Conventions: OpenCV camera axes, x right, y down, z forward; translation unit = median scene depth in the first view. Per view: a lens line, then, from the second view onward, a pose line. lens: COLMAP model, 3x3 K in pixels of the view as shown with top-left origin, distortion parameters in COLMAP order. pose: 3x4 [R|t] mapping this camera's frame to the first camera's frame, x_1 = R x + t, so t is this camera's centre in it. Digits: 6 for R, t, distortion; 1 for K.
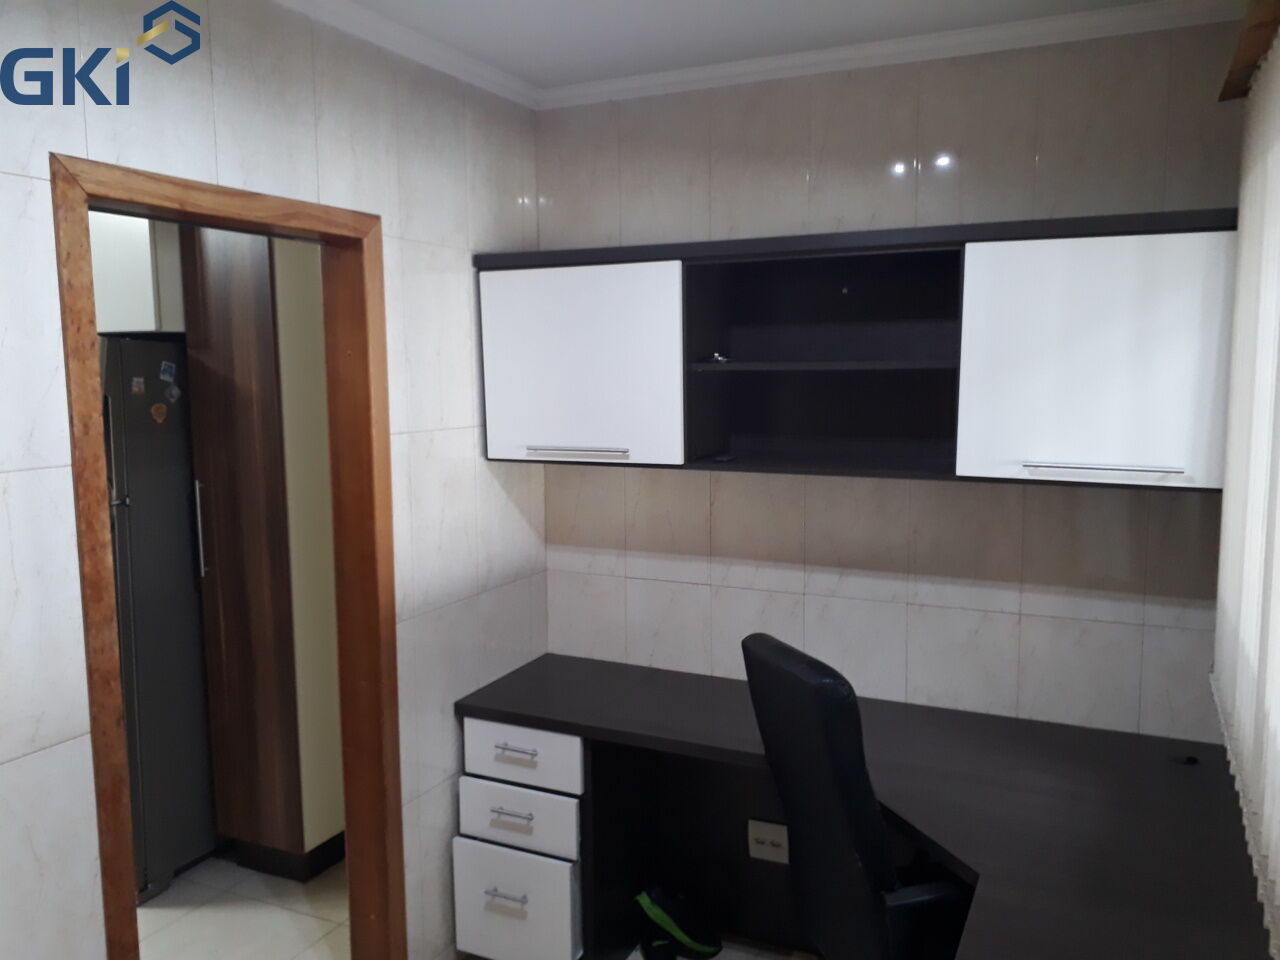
lens RADIAL K [[1022.2, 0, 639.3], [0, 1022.2, 479.9], [0, 0, 1]] dist [0.018571, -0.002436]
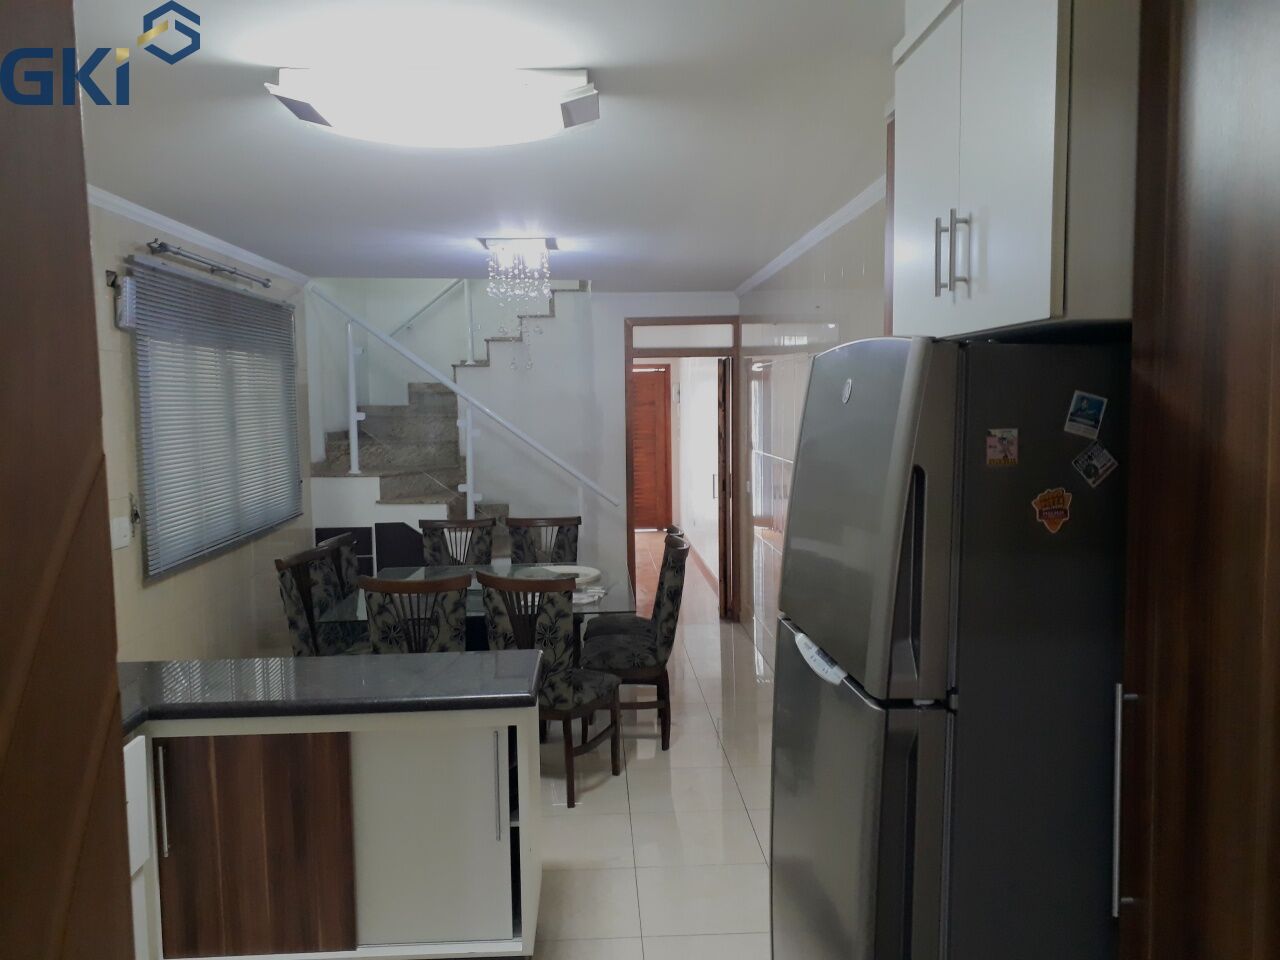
lens RADIAL K [[1022.2, 0, 640.2], [0, 1022.2, 479.3], [0, 0, 1]] dist [0.018571, -0.002436]
pose [[0.473928, 0.080305, -0.876894, -0.173474], [-0.097256, 0.994514, 0.038514, -0.078203], [0.875176, 0.067031, 0.479138, 0.643257]]
